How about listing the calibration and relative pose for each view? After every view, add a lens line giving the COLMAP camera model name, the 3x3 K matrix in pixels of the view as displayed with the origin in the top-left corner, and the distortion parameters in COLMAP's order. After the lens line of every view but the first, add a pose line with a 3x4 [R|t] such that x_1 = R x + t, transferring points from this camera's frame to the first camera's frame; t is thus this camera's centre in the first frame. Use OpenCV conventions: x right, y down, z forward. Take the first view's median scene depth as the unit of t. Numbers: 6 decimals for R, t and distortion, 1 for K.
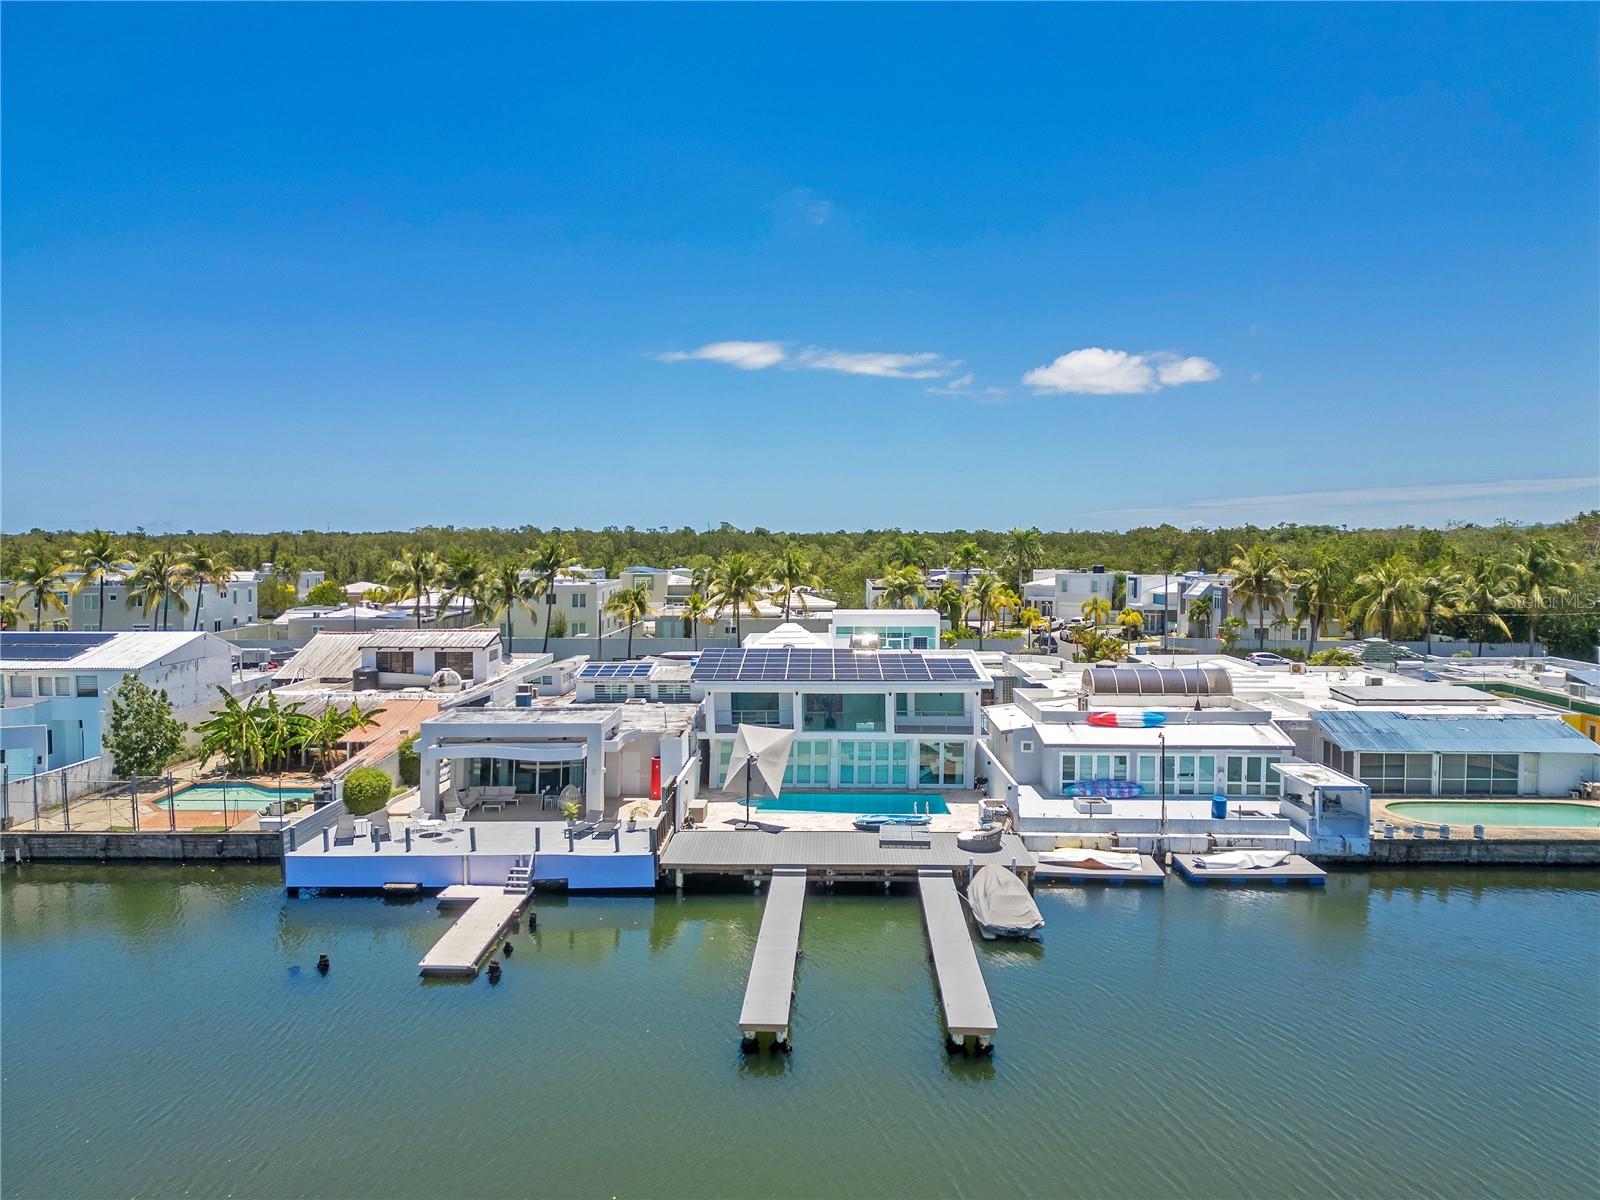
lens RADIAL K [[1130.7, 0, 800.0], [0, 1130.7, 600.0], [0, 0, 1]] dist [0.044998, -0.035205]
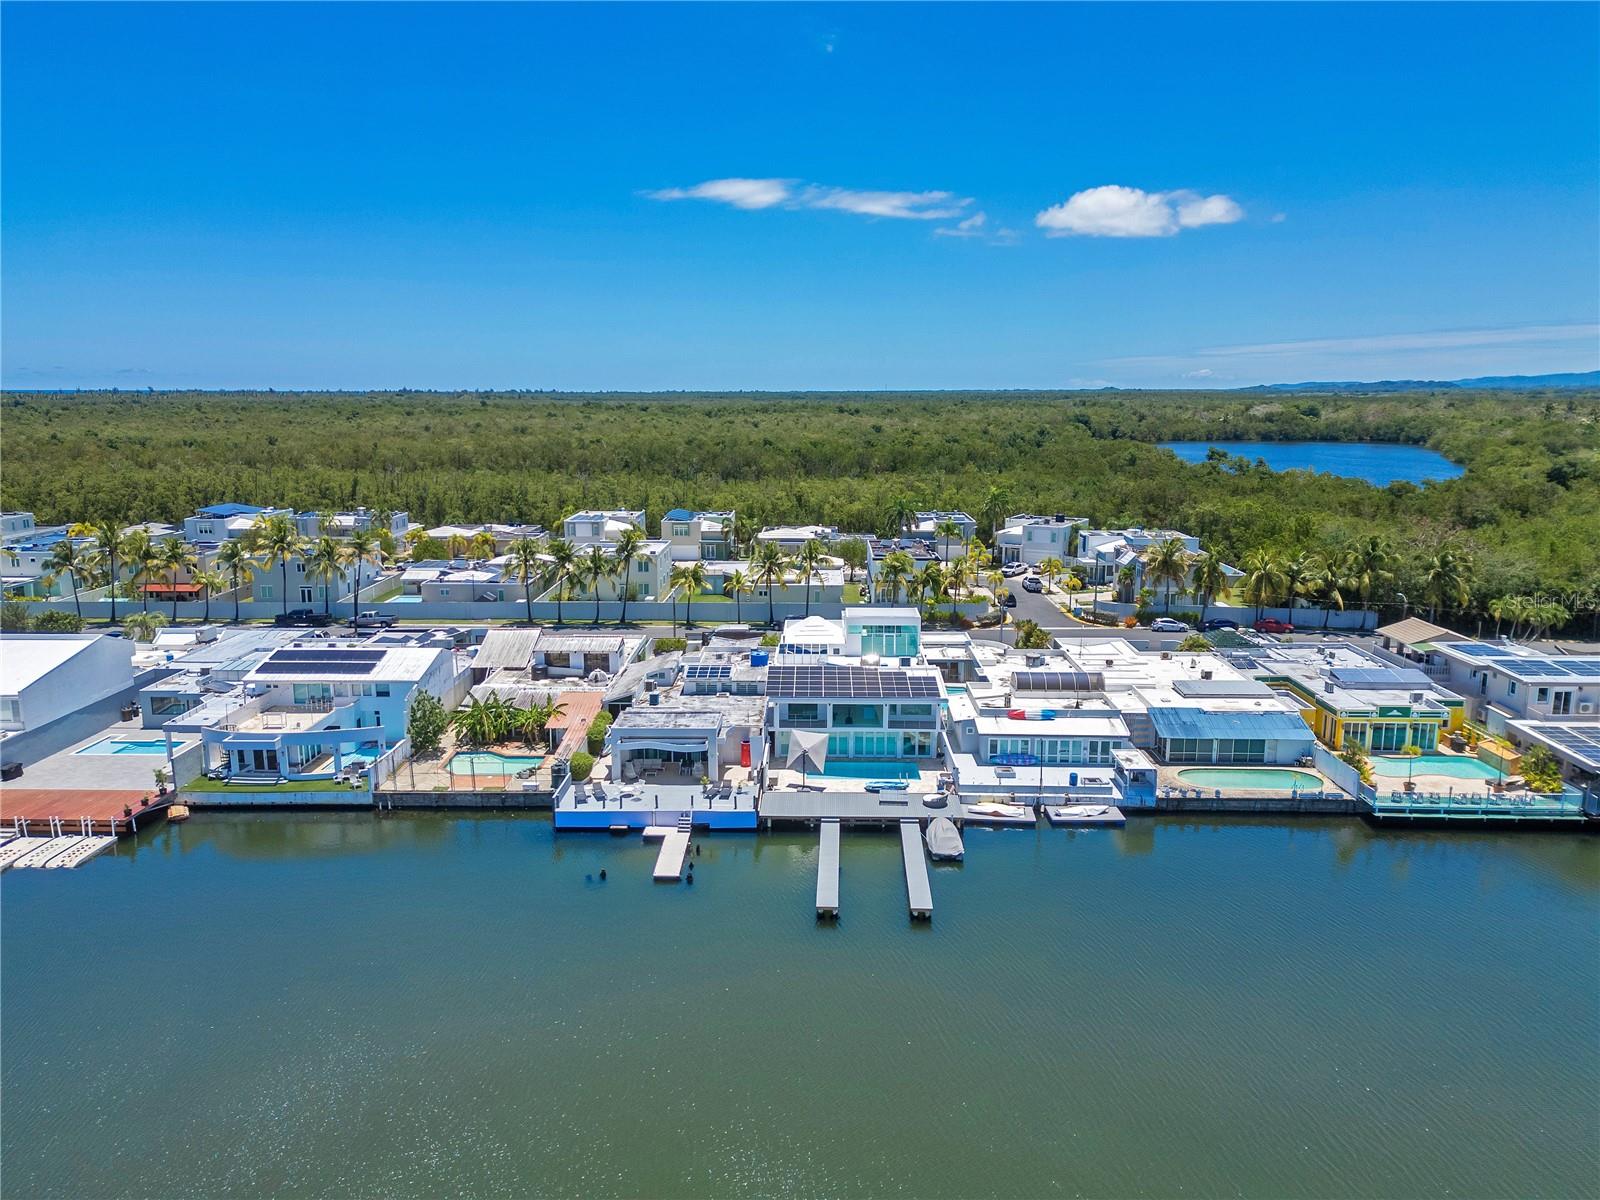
lens RADIAL K [[1143.0, 0, 800.0], [0, 1143.0, 600.0], [0, 0, 1]] dist [0.069679, -0.073087]
pose [[0.999987, 0.001554, 0.004754, -0.059514], [-0.002158, 0.991545, 0.129748, -0.312431], [-0.004513, -0.129757, 0.991536, -0.698609]]
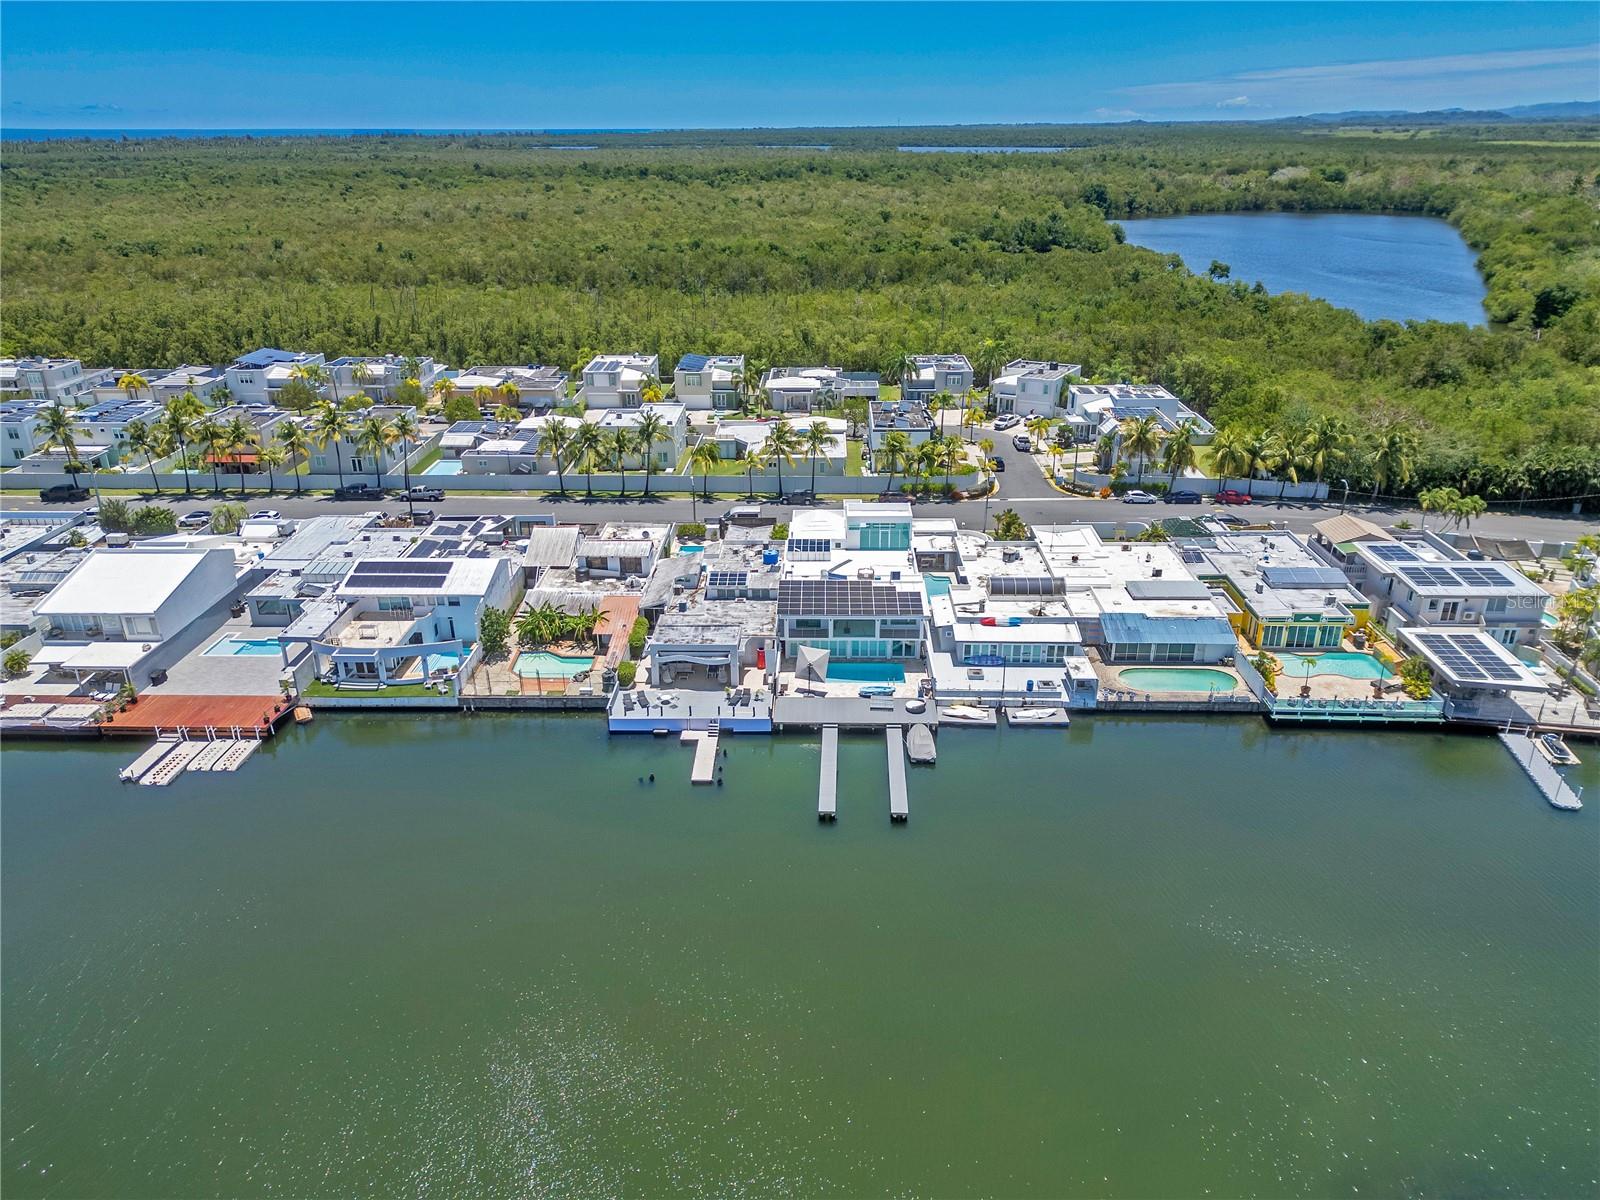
lens RADIAL K [[1143.0, 0, 800.0], [0, 1143.0, 600.0], [0, 0, 1]] dist [0.069679, -0.073087]
pose [[0.999995, -0.002363, -0.001849, -0.057820], [0.002847, 0.941645, 0.336597, -0.679941], [0.000946, -0.336600, 0.941647, -0.950877]]
